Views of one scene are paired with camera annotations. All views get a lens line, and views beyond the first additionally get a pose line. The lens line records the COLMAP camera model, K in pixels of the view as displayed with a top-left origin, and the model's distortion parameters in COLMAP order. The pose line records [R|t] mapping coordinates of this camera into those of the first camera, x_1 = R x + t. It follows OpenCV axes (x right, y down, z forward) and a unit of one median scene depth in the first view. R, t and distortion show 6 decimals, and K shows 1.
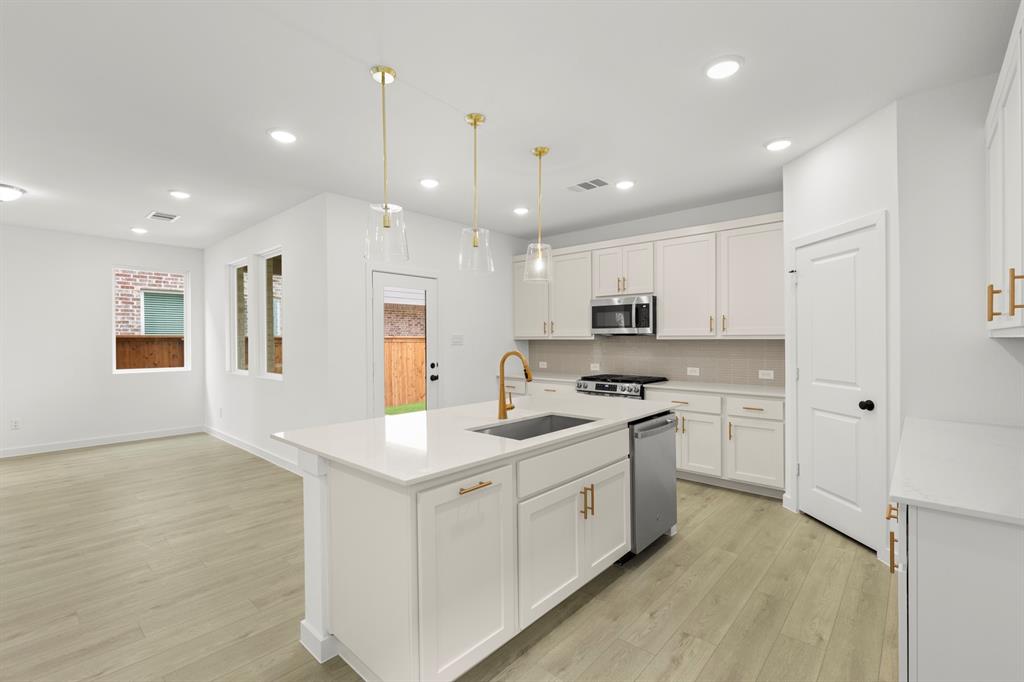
lens RADIAL K [[451.9, 0, 507.6], [0, 451.9, 340.4], [0, 0, 1]] dist [-0.001732, -0.000166]
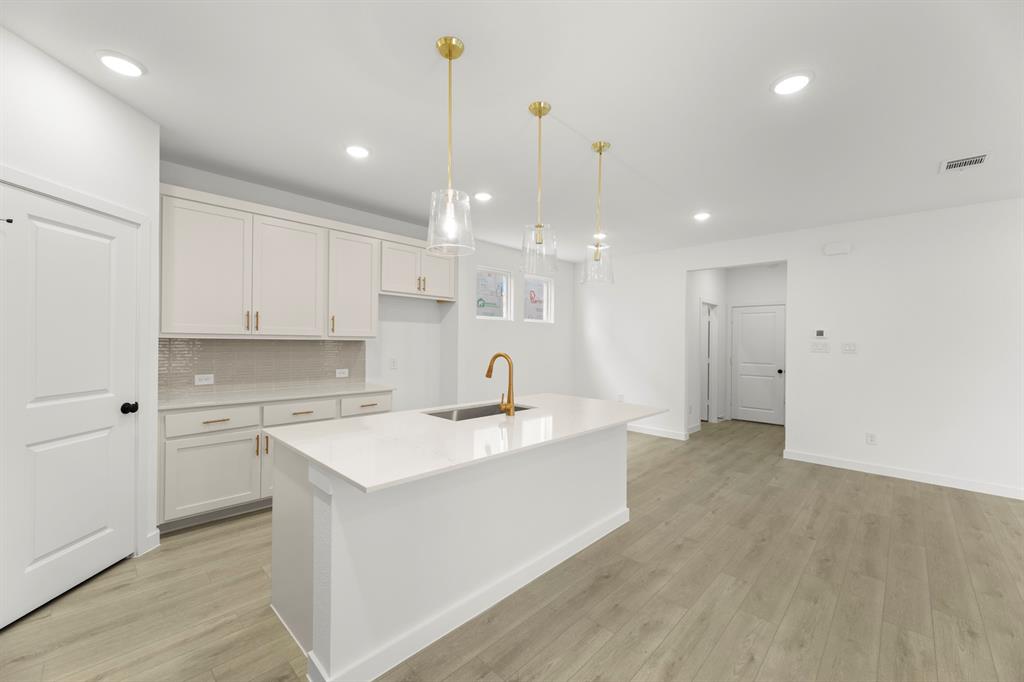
lens RADIAL K [[411.4, 0, 506.4], [0, 411.4, 344.3], [0, 0, 1]] dist [0.002093, 0.000266]
pose [[-0.999194, -0.008645, 0.039208, -0.025015], [-0.008316, 0.999929, 0.008554, -0.004285], [-0.039279, 0.008221, -0.999194, 1.335507]]
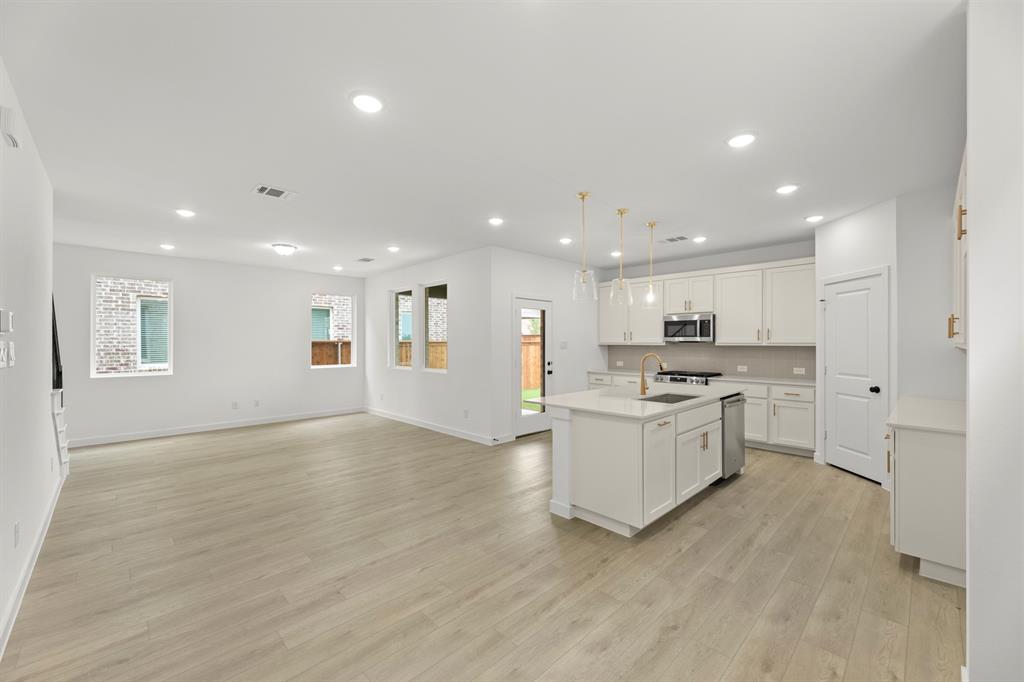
lens RADIAL K [[403.8, 0, 510.3], [0, 403.8, 344.7], [0, 0, 1]] dist [-0.000427, -0.000081]
pose [[0.997994, 0.002199, -0.063271, -0.267827], [-0.001928, 0.999989, 0.004349, -0.010626], [0.063280, -0.004218, 0.997987, -0.337339]]
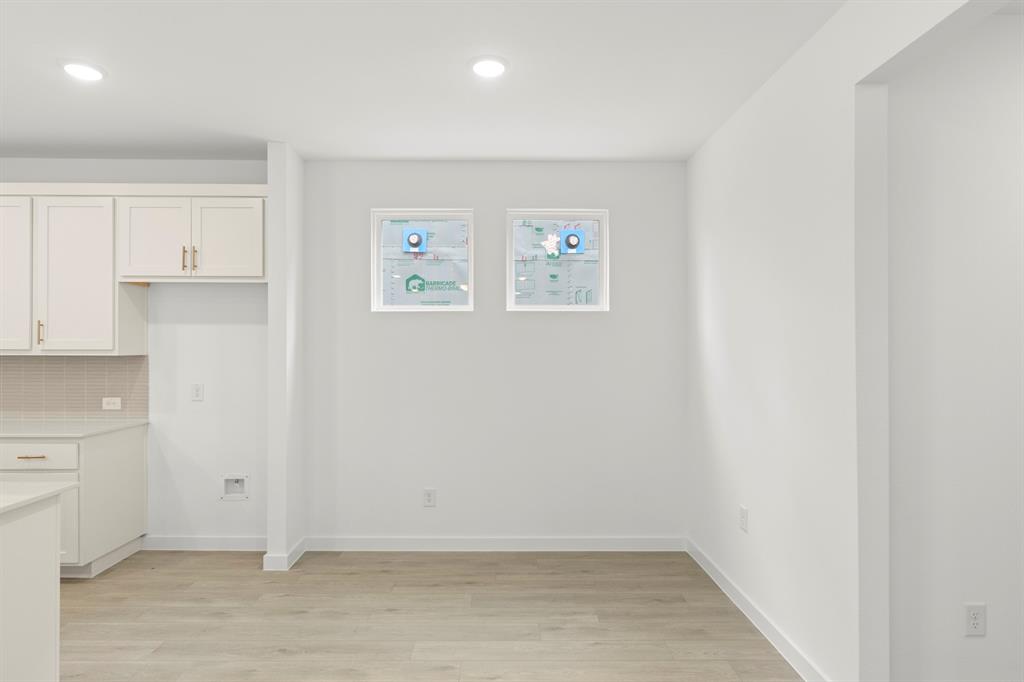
lens RADIAL K [[572.6, 0, 499.8], [0, 572.6, 350.7], [0, 0, 1]] dist [0.001335, 0.000042]
pose [[-0.667944, -0.004079, 0.744200, -0.774671], [0.000737, 0.999981, 0.006142, -0.015999], [-0.744211, 0.004651, -0.667929, 0.442592]]
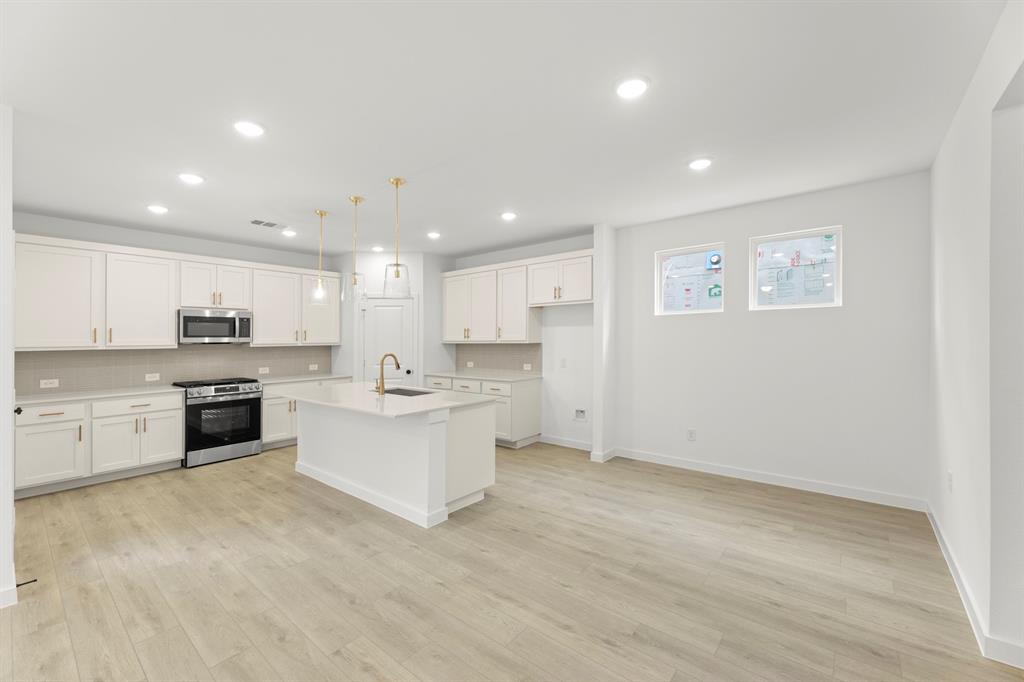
lens RADIAL K [[414.0, 0, 519.2], [0, 414.0, 339.8], [0, 0, 1]] dist [0.001665, 0.000142]
pose [[-0.051700, 0.001213, 0.998662, -1.043811], [0.013216, 0.999913, -0.000530, -0.013777], [-0.998575, 0.013171, -0.051711, 0.380473]]
